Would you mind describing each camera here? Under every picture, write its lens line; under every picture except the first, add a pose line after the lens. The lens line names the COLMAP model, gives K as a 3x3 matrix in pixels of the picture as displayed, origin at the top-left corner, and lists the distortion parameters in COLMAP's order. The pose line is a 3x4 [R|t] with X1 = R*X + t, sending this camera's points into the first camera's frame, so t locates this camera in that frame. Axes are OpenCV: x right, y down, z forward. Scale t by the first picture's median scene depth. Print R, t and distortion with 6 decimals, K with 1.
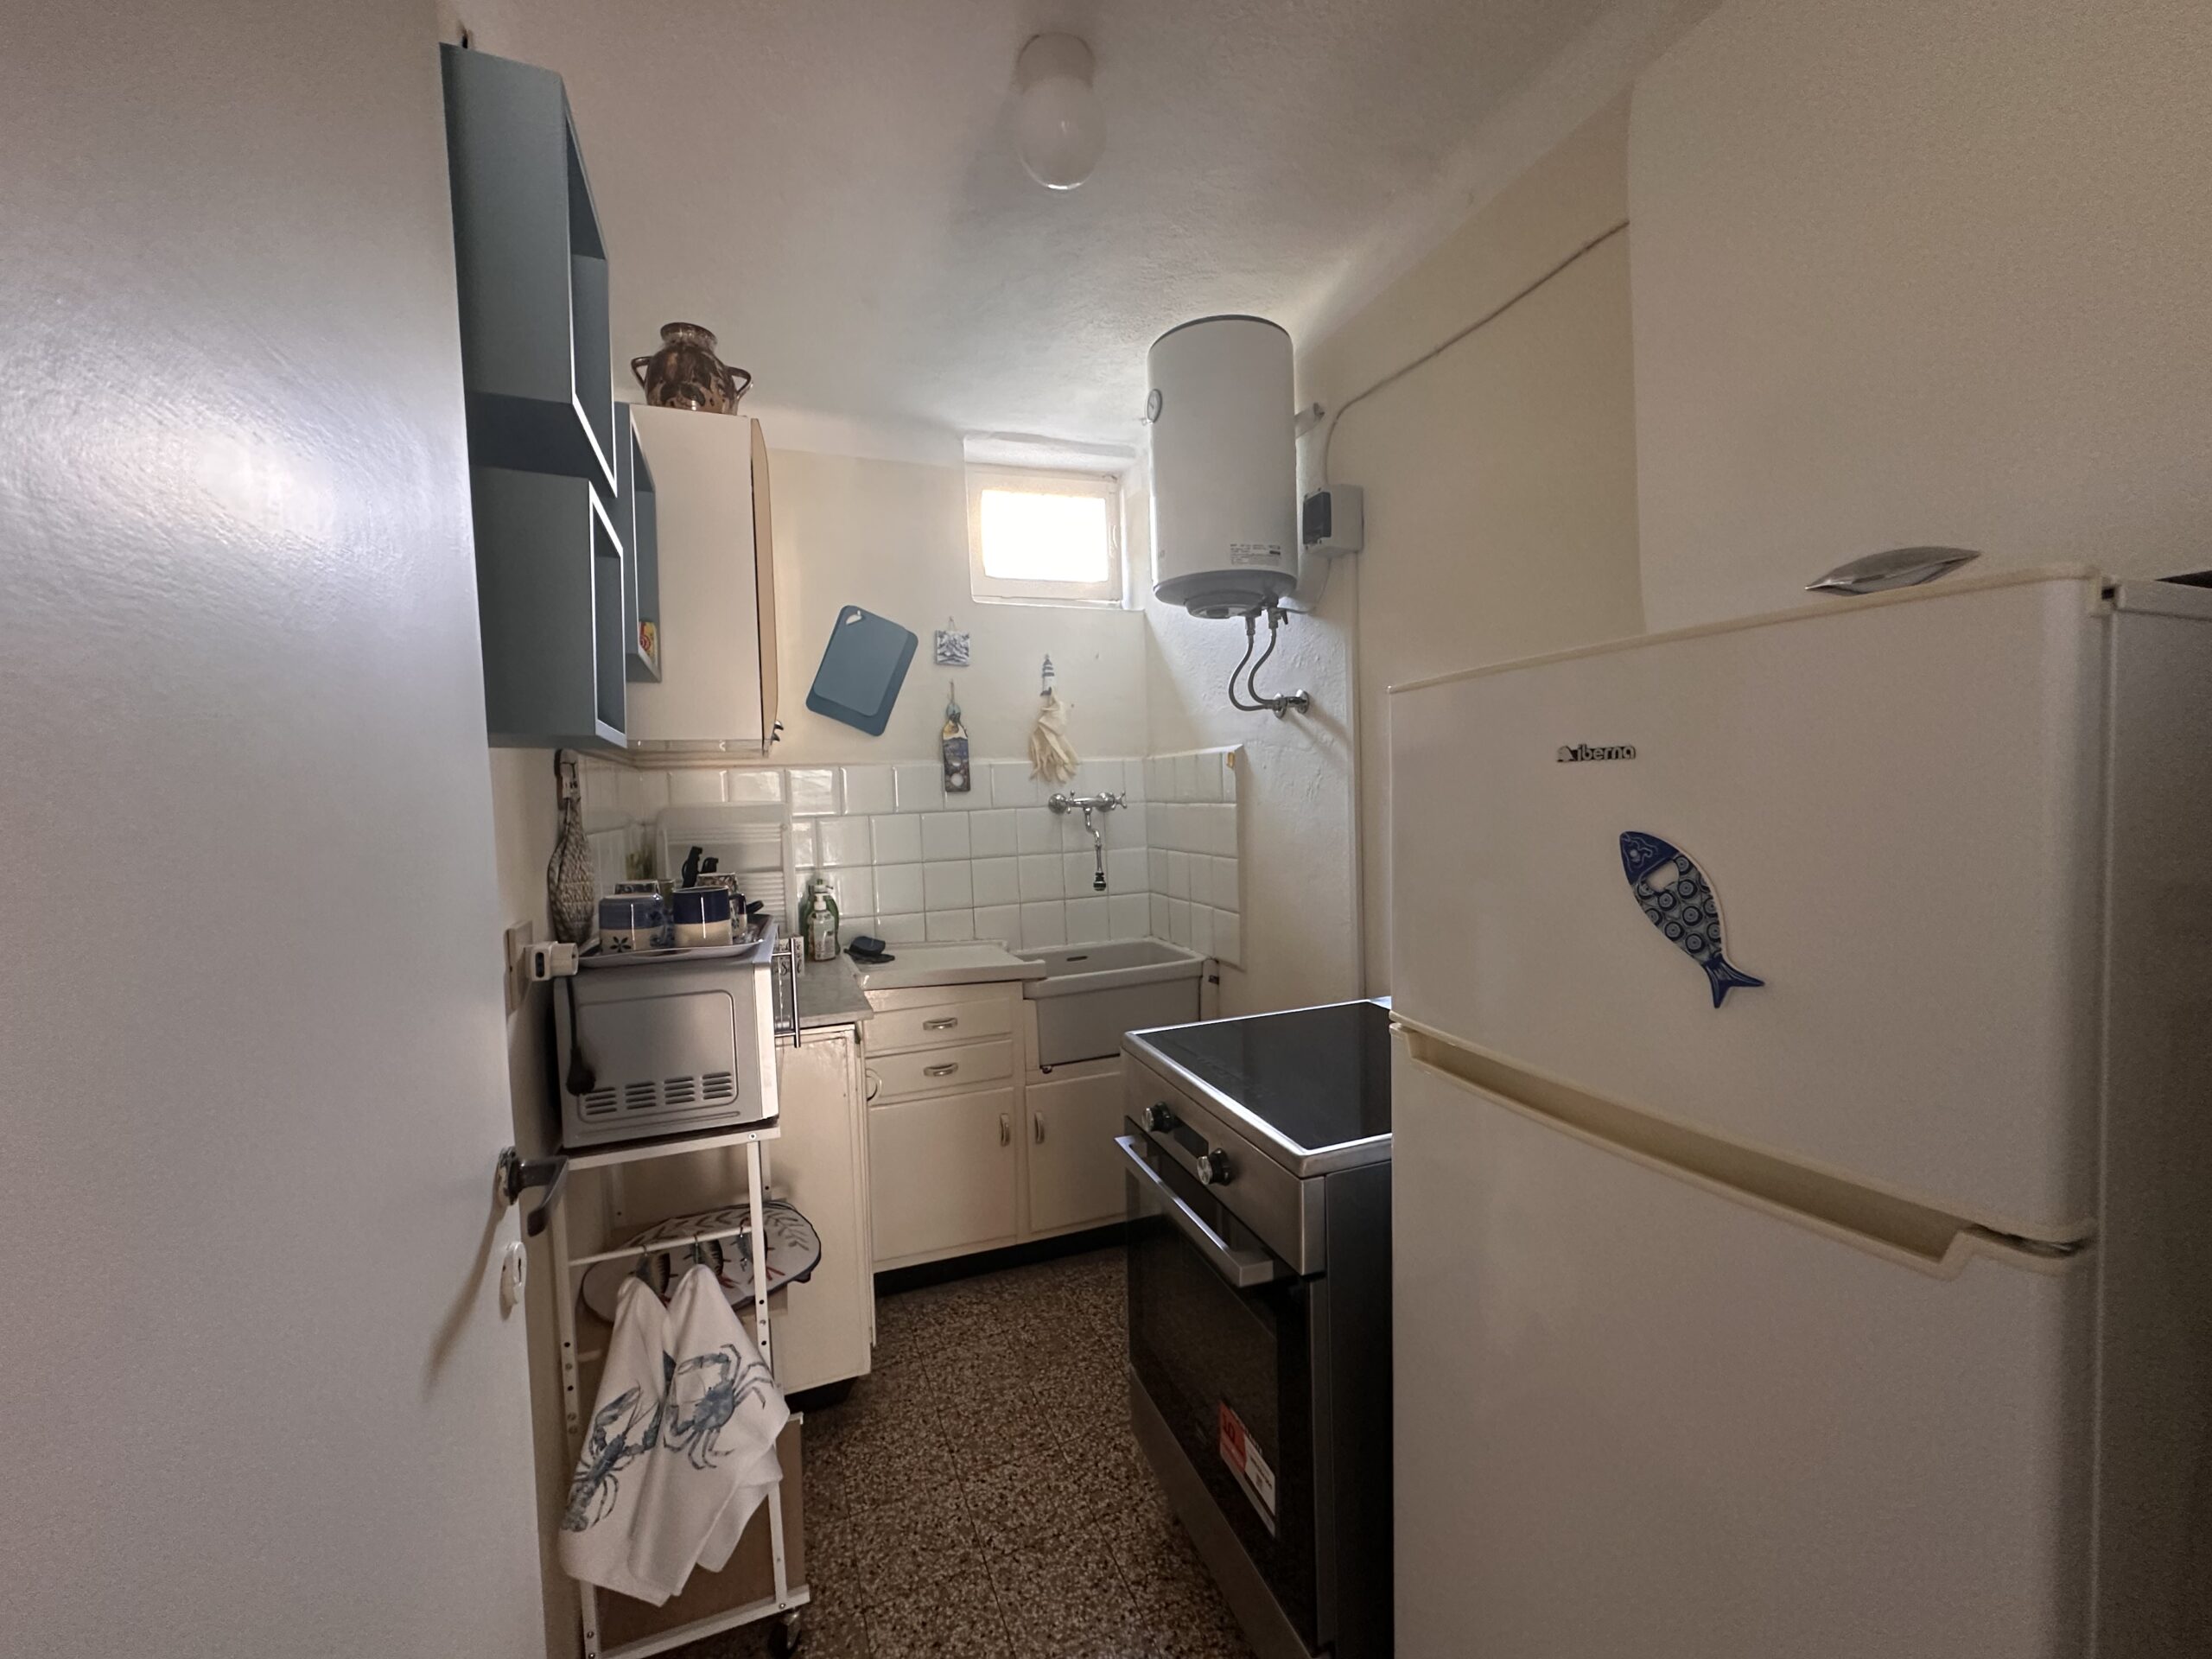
lens RADIAL K [[886.5, 0, 1106.6], [0, 886.5, 828.7], [0, 0, 1]] dist [-0.000993, -0.000329]
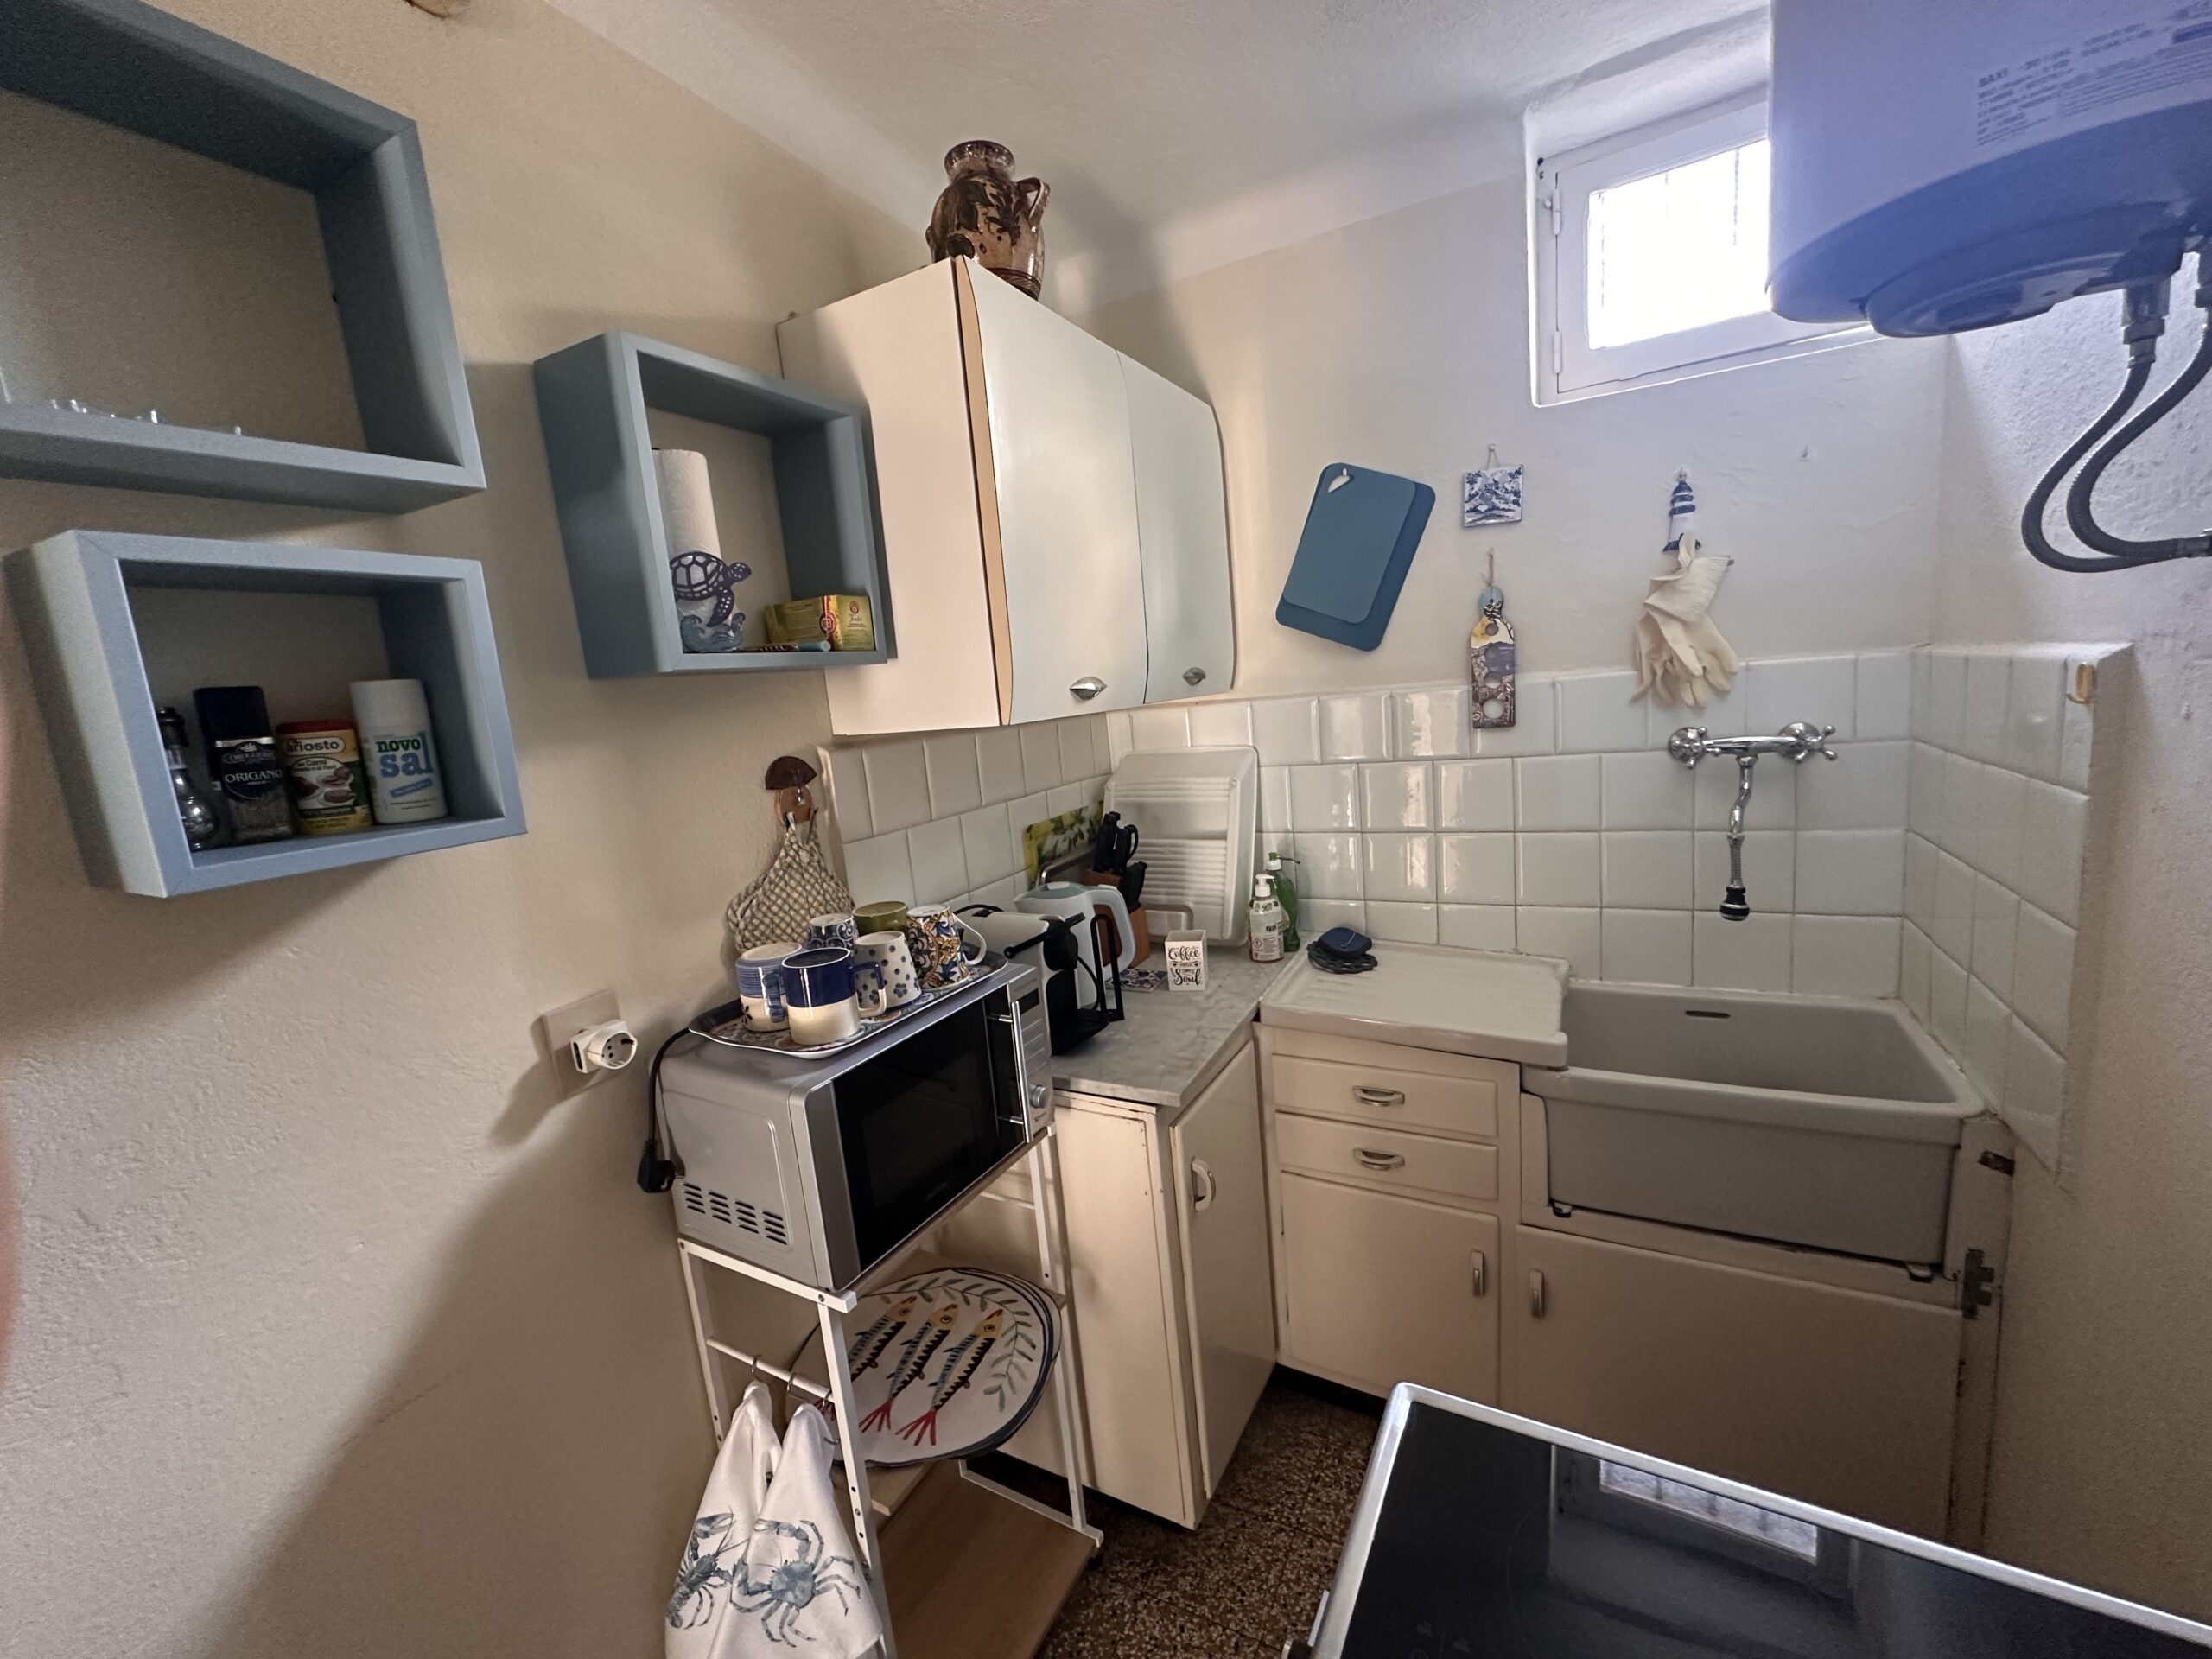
lens RADIAL K [[886.5, 0, 1107.4], [0, 886.5, 828.5], [0, 0, 1]] dist [-0.000993, -0.000329]
pose [[0.644825, 0.098979, -0.757895, 0.156936], [0.033093, 0.987035, 0.157060, -0.086402], [0.763614, -0.126357, 0.633189, 0.396188]]
